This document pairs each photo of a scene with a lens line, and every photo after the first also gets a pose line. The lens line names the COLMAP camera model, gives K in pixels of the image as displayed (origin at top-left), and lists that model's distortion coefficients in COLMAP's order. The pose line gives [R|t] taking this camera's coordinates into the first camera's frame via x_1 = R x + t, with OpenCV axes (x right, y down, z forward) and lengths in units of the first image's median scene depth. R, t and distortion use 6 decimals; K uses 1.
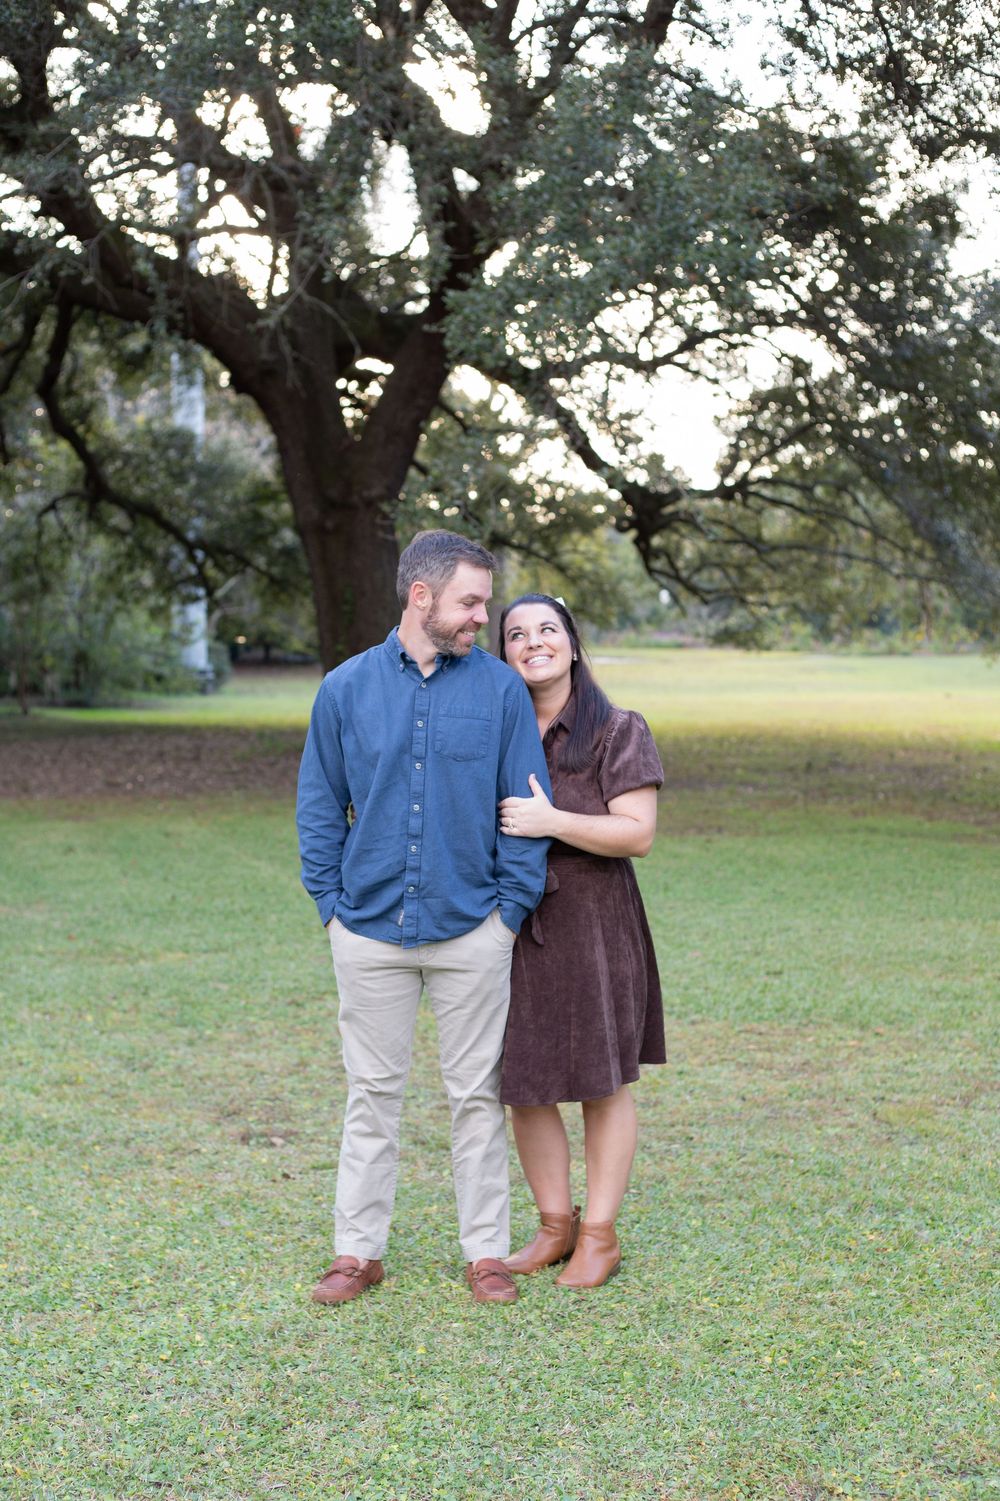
lens RADIAL K [[2200.4, 0, 499.7], [0, 2200.4, 727.5], [0, 0, 1]] dist [-0.093711, -0.058926]
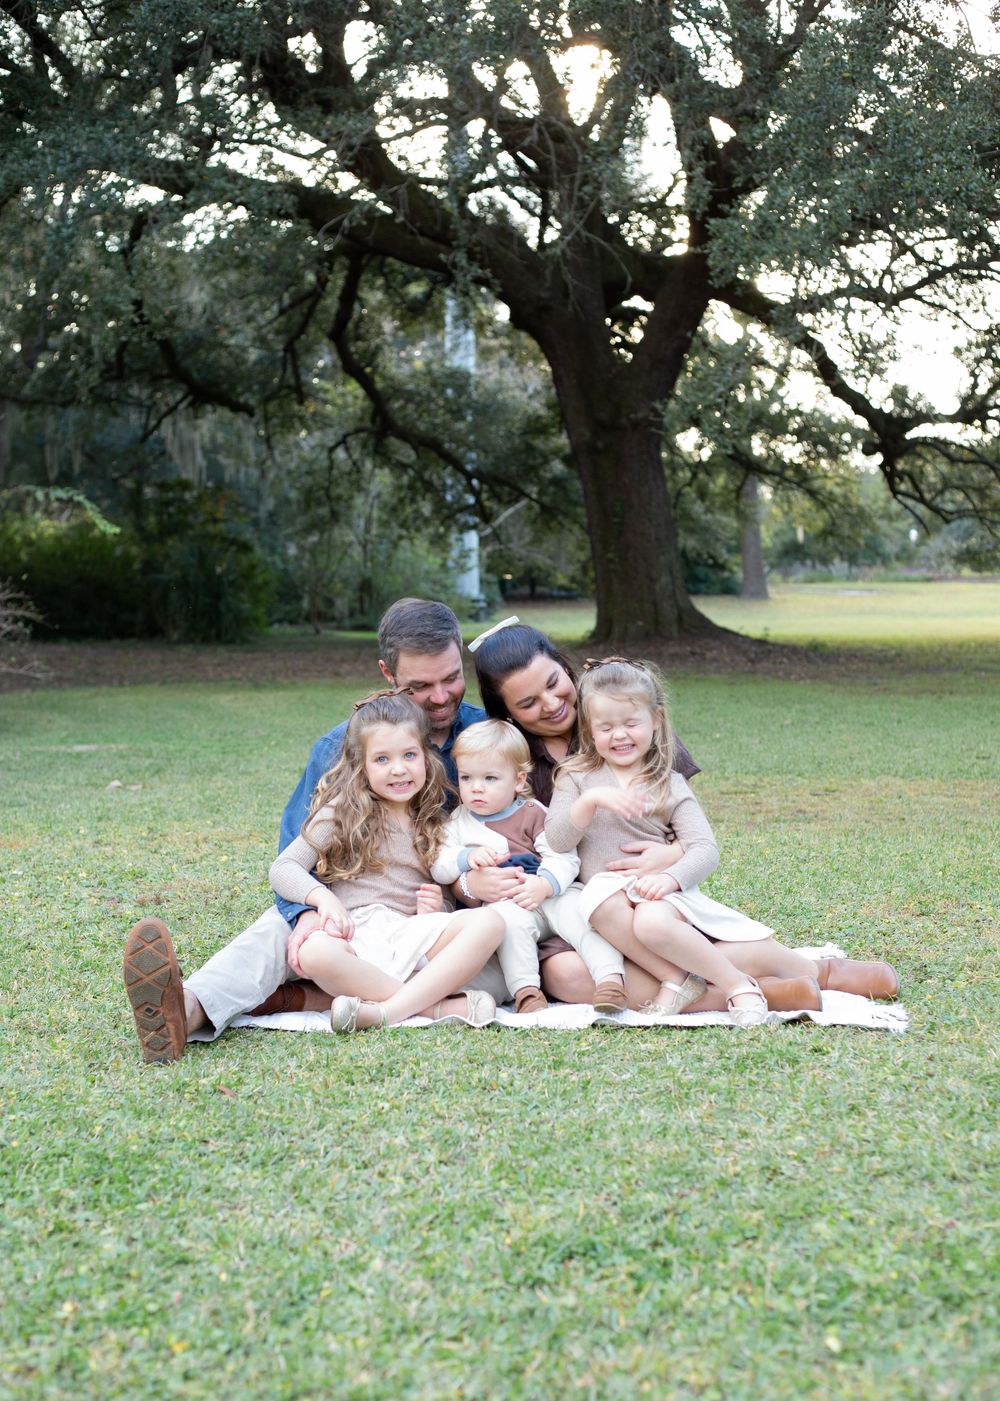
lens RADIAL K [[2222.5, 0, 500.0], [0, 2222.5, 700.5], [0, 0, 1]] dist [0.021734, -0.682327]
pose [[0.993592, -0.003039, -0.112987, -0.000924], [0.003034, 0.999995, -0.000224, 0.030610], [0.112988, -0.000120, 0.993596, -0.101091]]
